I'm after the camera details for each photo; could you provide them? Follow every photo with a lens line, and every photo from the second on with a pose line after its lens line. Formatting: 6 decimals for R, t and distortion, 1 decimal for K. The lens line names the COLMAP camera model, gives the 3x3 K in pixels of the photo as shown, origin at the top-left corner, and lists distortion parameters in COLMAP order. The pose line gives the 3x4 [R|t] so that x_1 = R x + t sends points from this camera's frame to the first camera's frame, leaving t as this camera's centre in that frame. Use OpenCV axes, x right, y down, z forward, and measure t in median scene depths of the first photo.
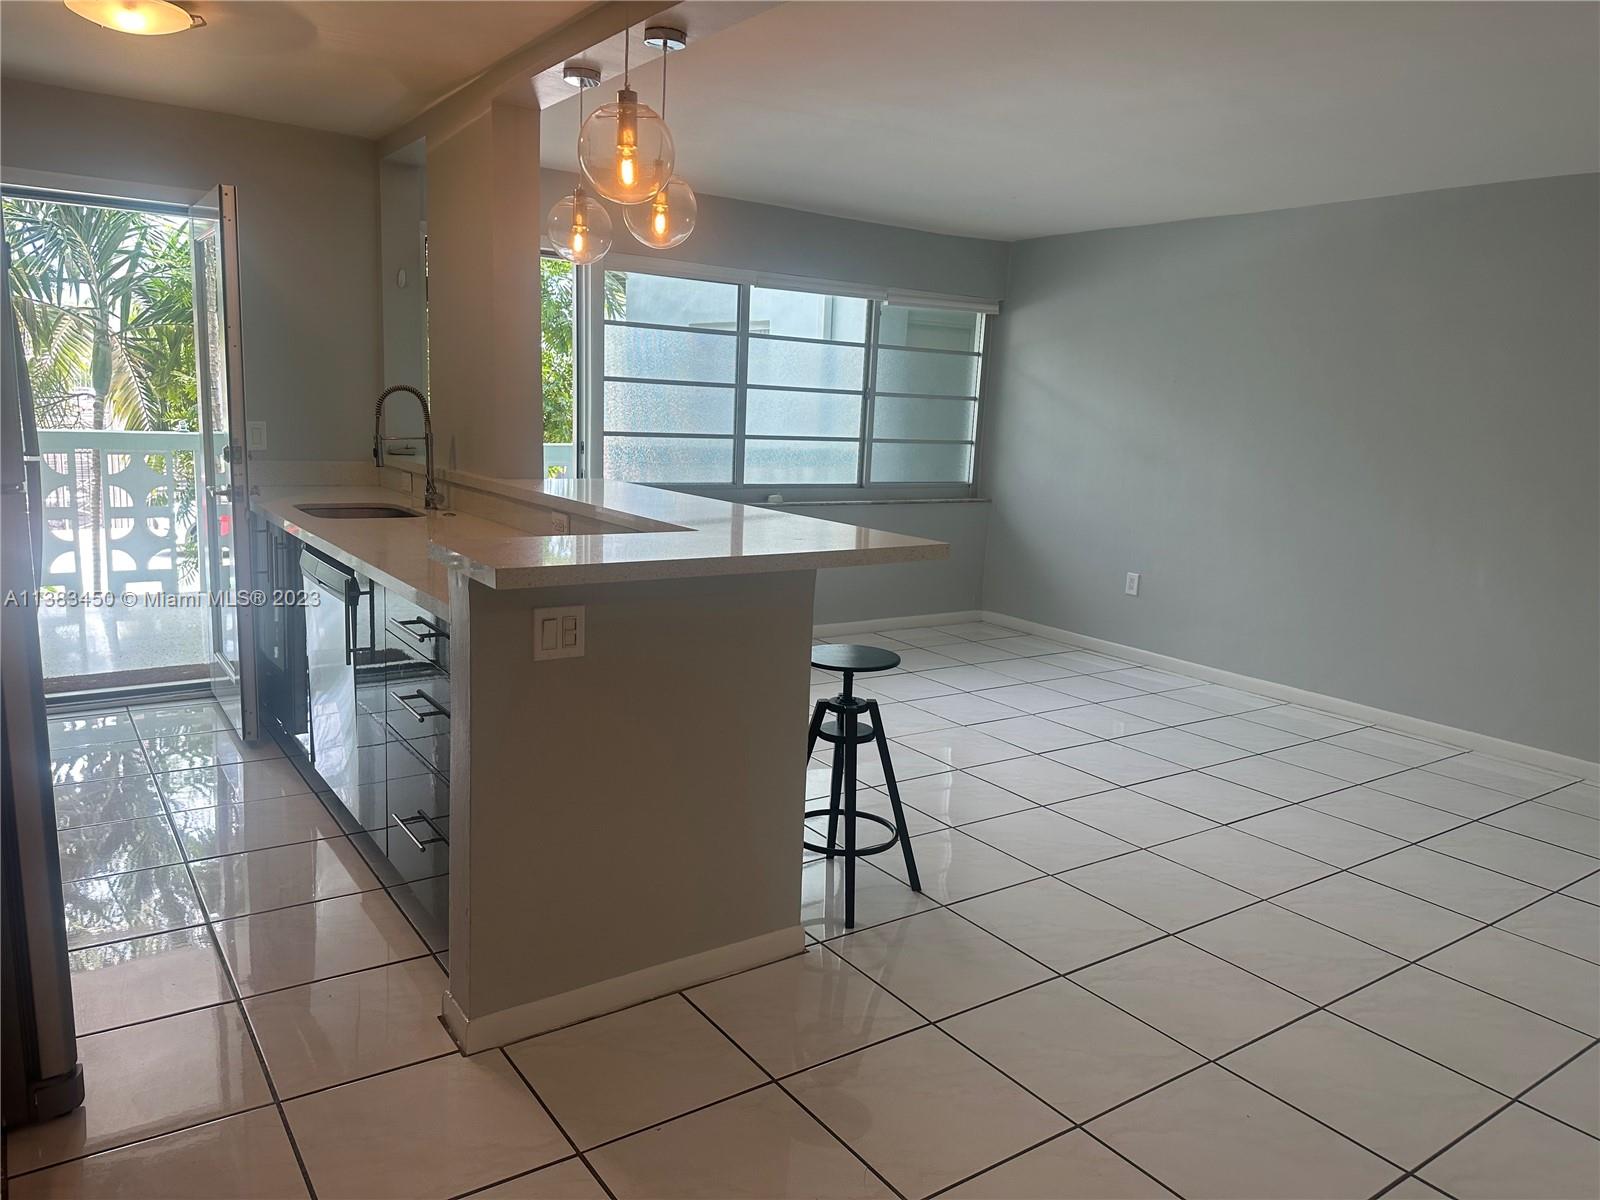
lens RADIAL K [[1123.1, 0, 807.2], [0, 1123.1, 596.0], [0, 0, 1]] dist [0.113217, -0.148459]
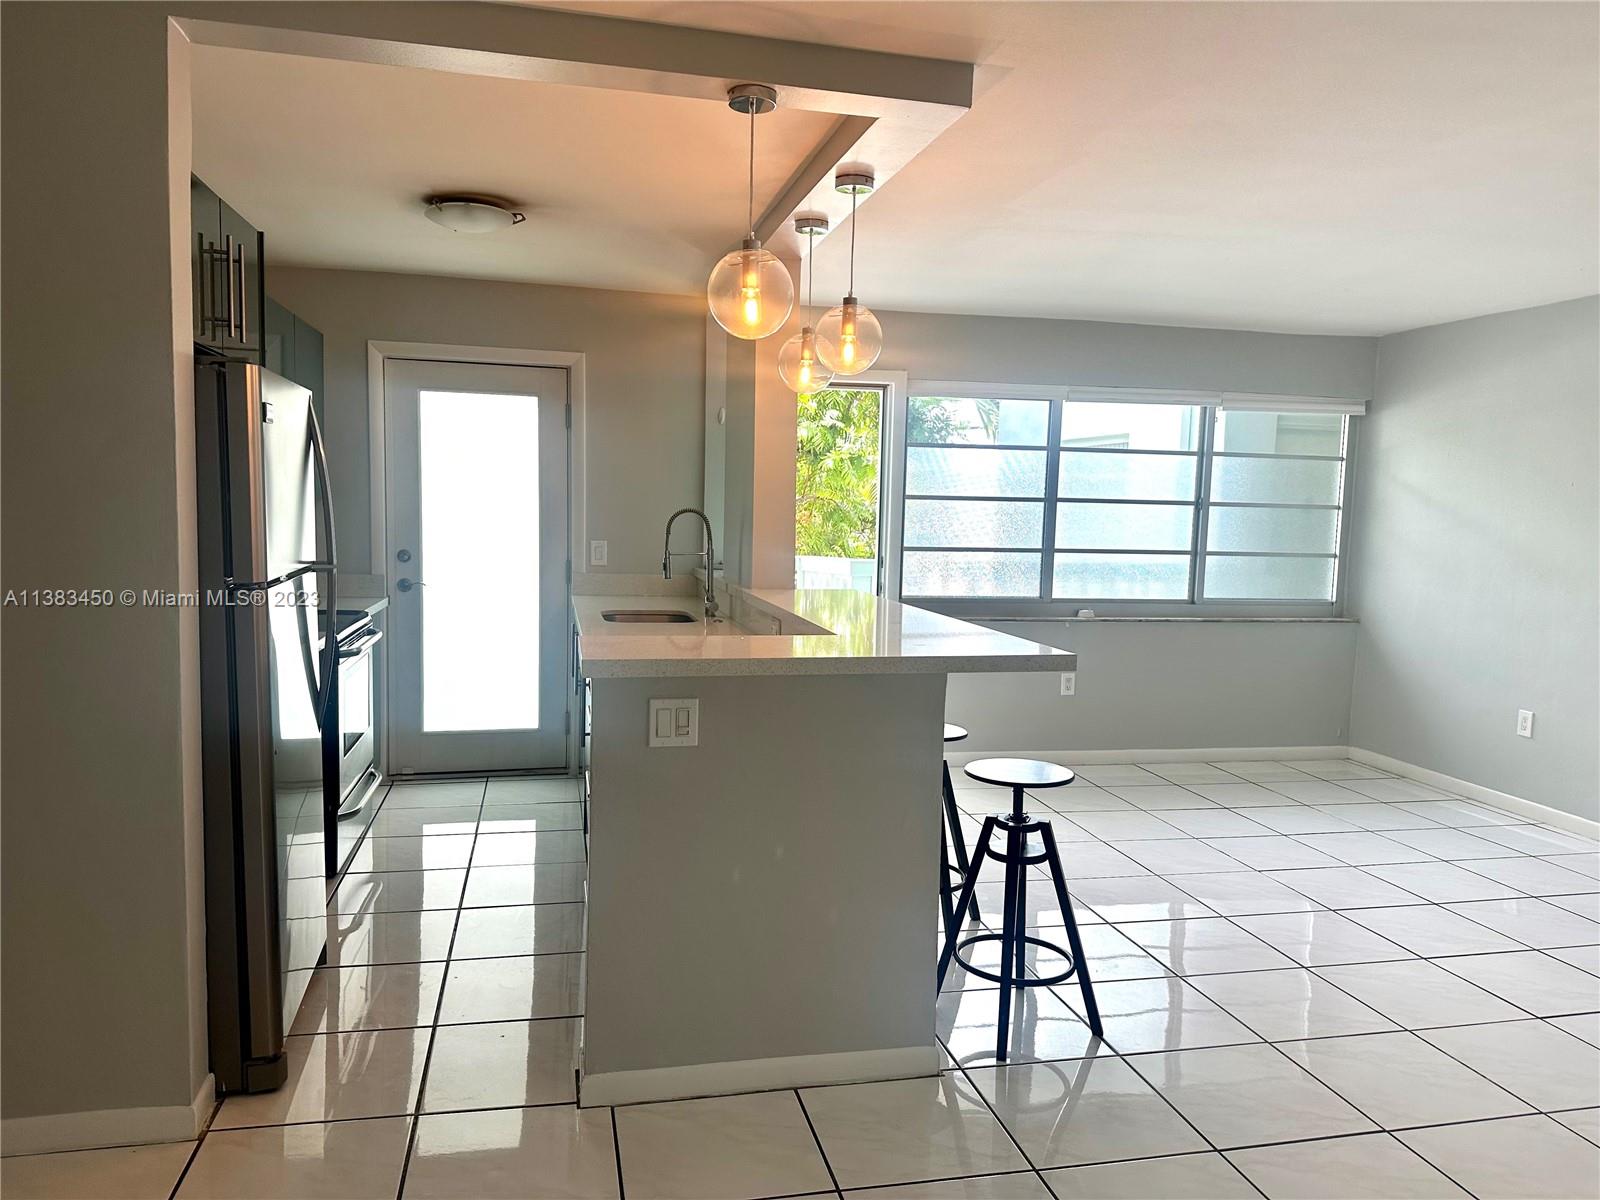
lens RADIAL K [[1133.0, 0, 799.4], [0, 1133.0, 610.6], [0, 0, 1]] dist [0.103261, -0.153240]
pose [[0.923288, 0.014158, -0.383846, 0.131502], [-0.049655, 0.995335, -0.082725, 0.003810], [0.380884, 0.095439, 0.919684, 0.009468]]
